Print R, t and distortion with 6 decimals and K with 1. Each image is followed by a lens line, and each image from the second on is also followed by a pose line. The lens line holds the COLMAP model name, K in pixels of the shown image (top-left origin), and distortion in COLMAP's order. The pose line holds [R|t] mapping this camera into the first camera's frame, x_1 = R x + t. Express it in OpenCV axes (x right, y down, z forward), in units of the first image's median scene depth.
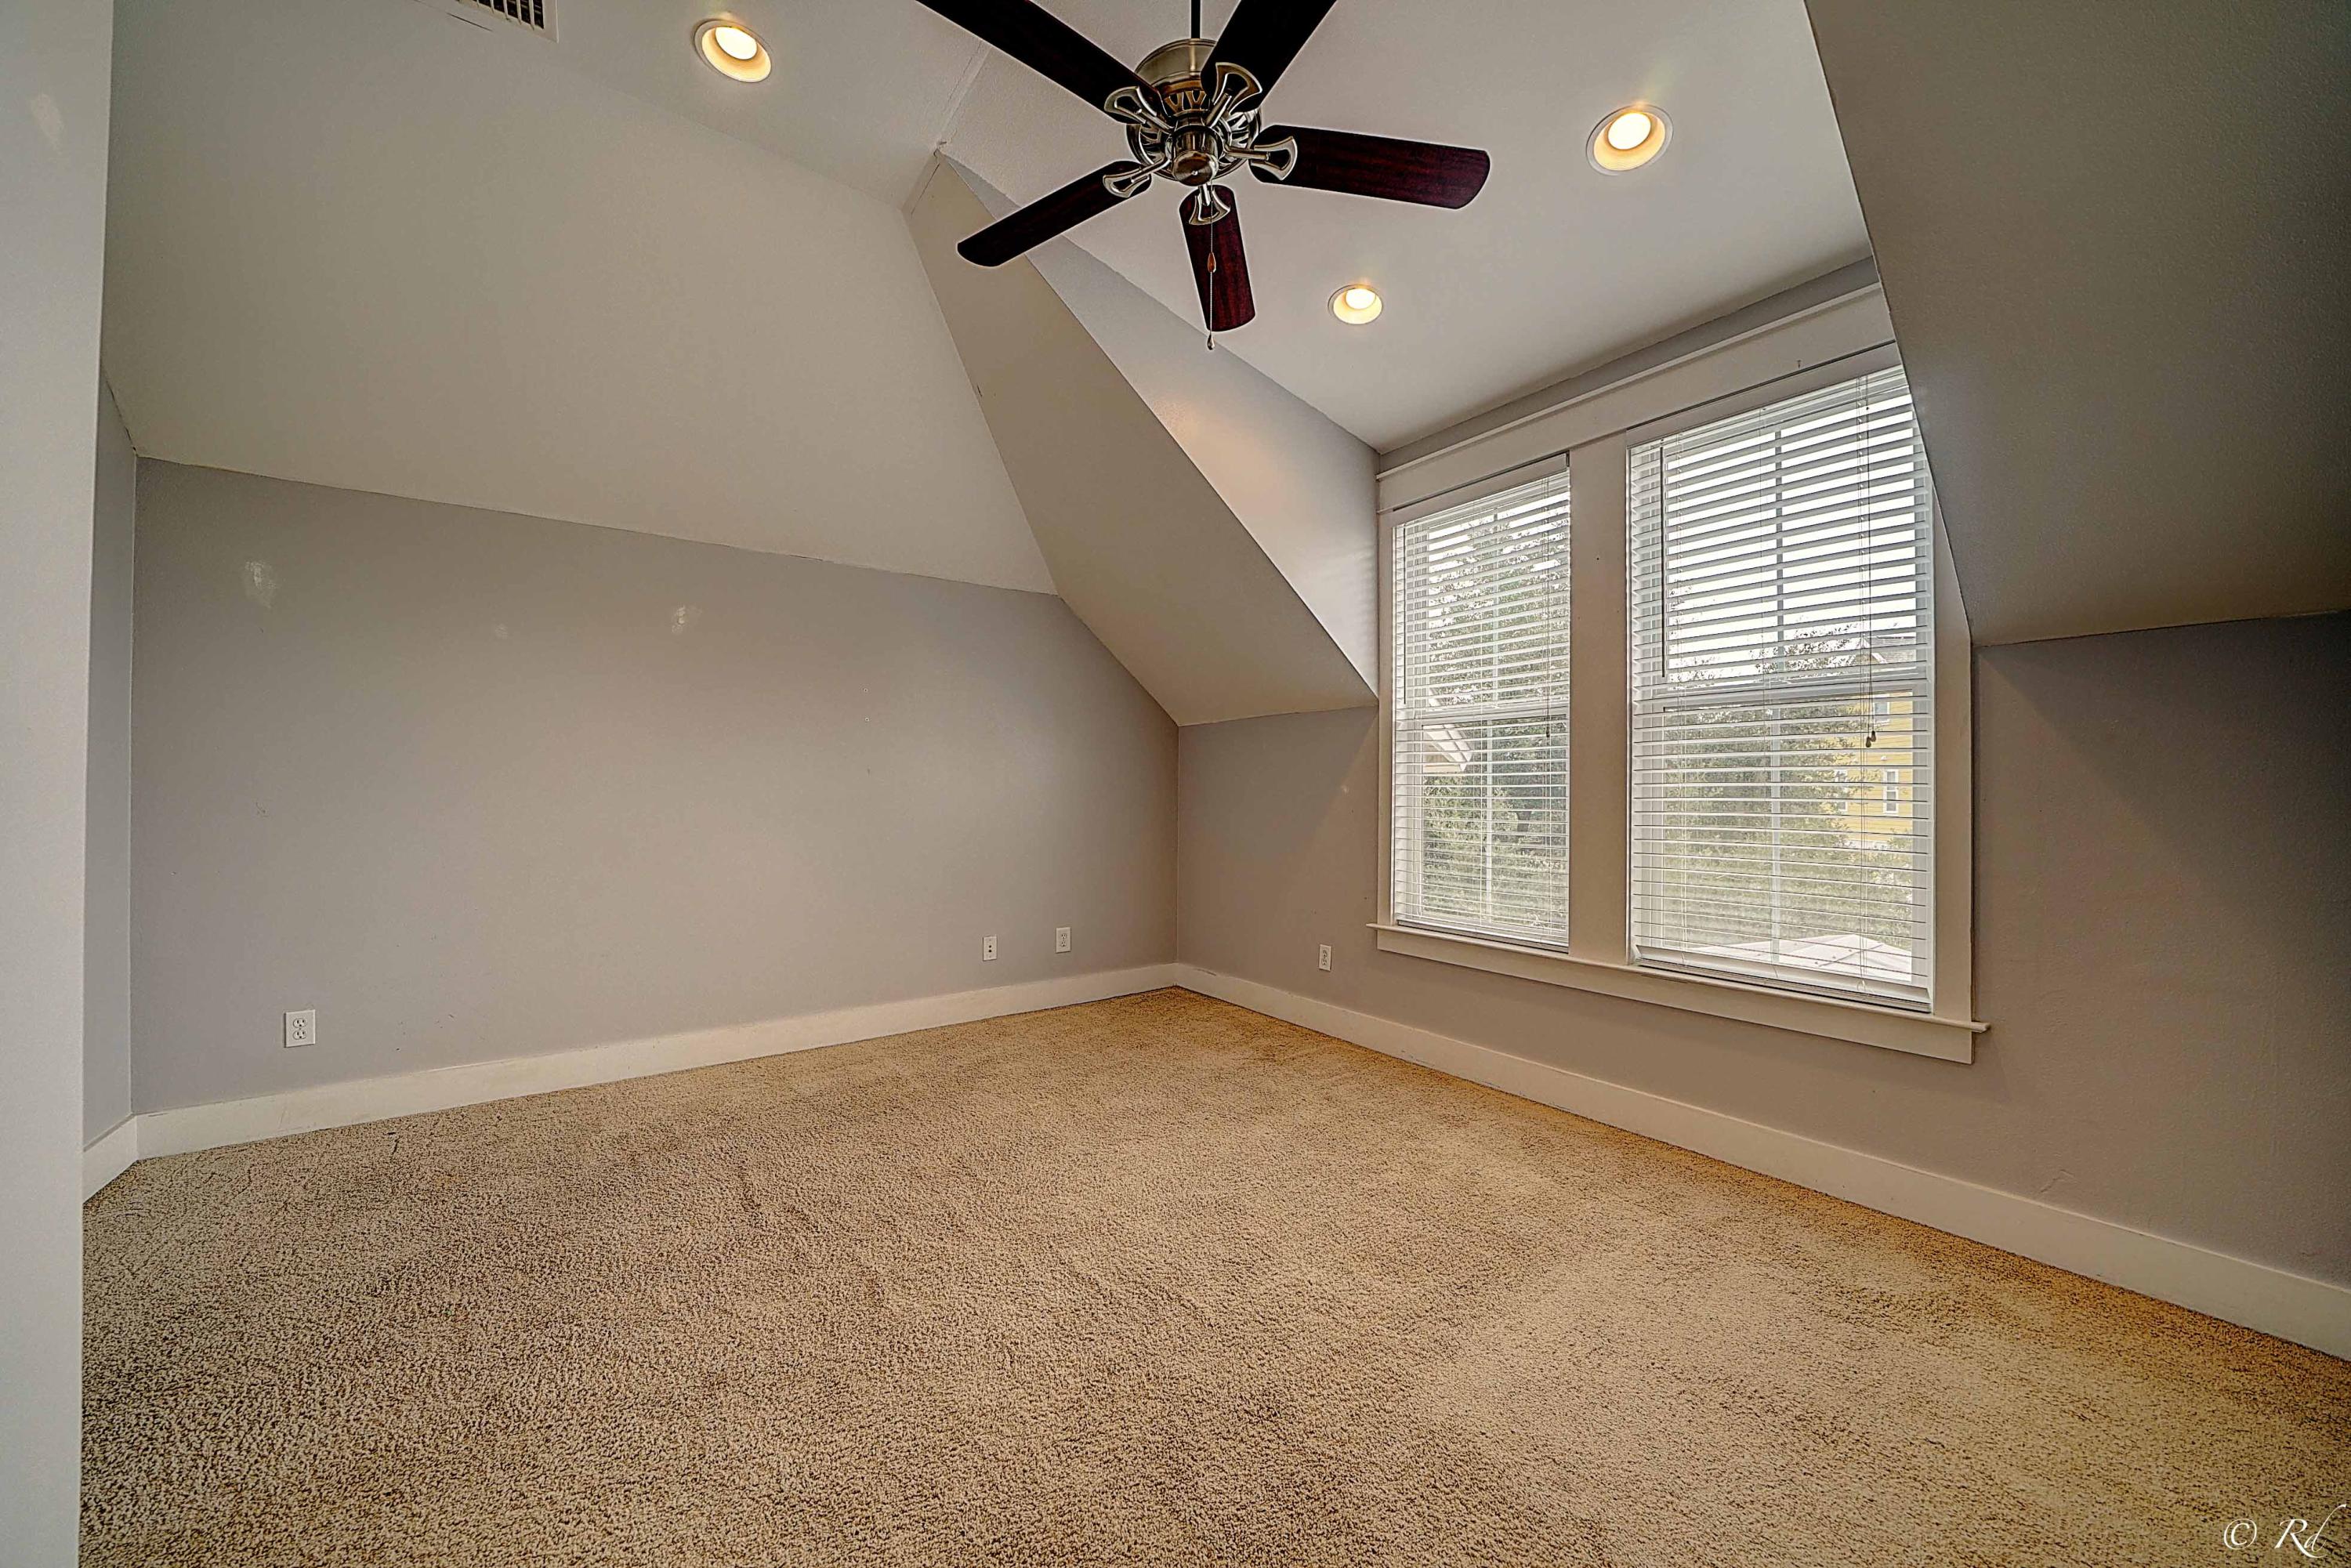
lens RADIAL K [[816.7, 0, 1173.2], [0, 816.7, 785.3], [0, 0, 1]] dist [-0.027952, 0.004353]
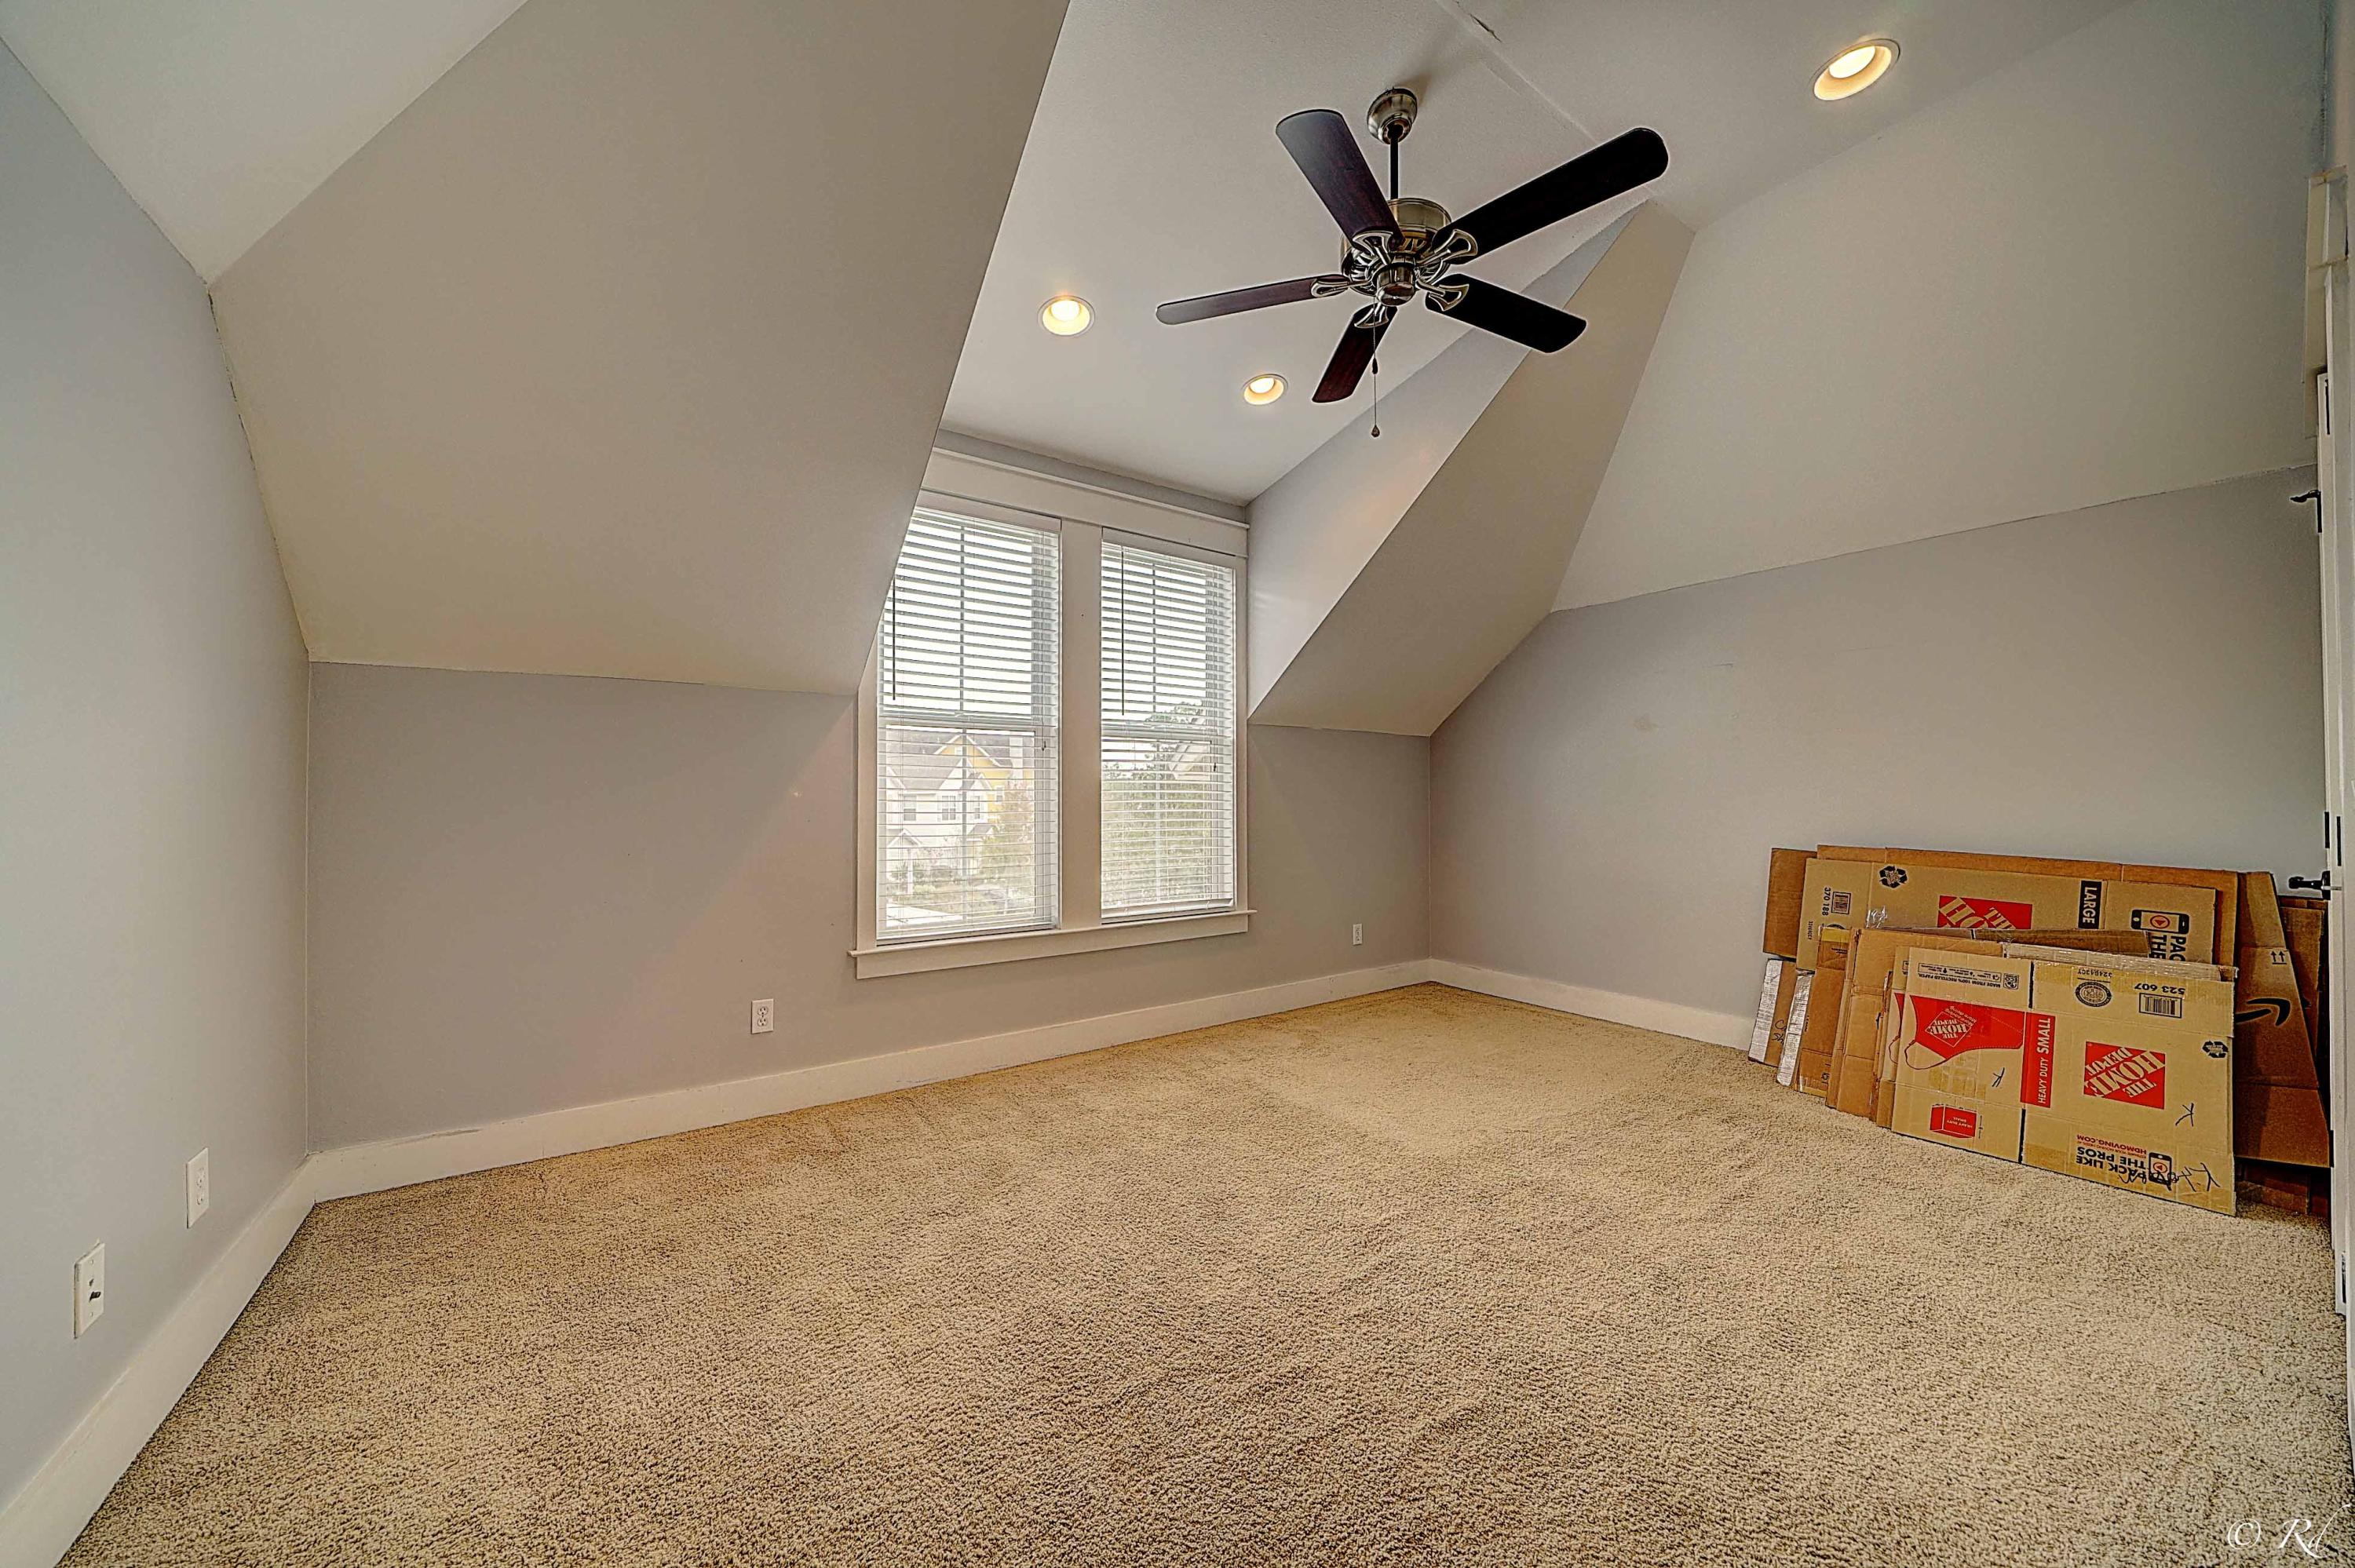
lens RADIAL K [[818.0, 0, 1175.2], [0, 818.0, 785.3], [0, 0, 1]] dist [-0.027952, 0.004353]
pose [[0.024620, 0.000165, 0.999697, -0.760967], [-0.012016, 0.999928, 0.000131, -0.010007], [-0.999625, -0.012016, 0.024621, 0.818840]]
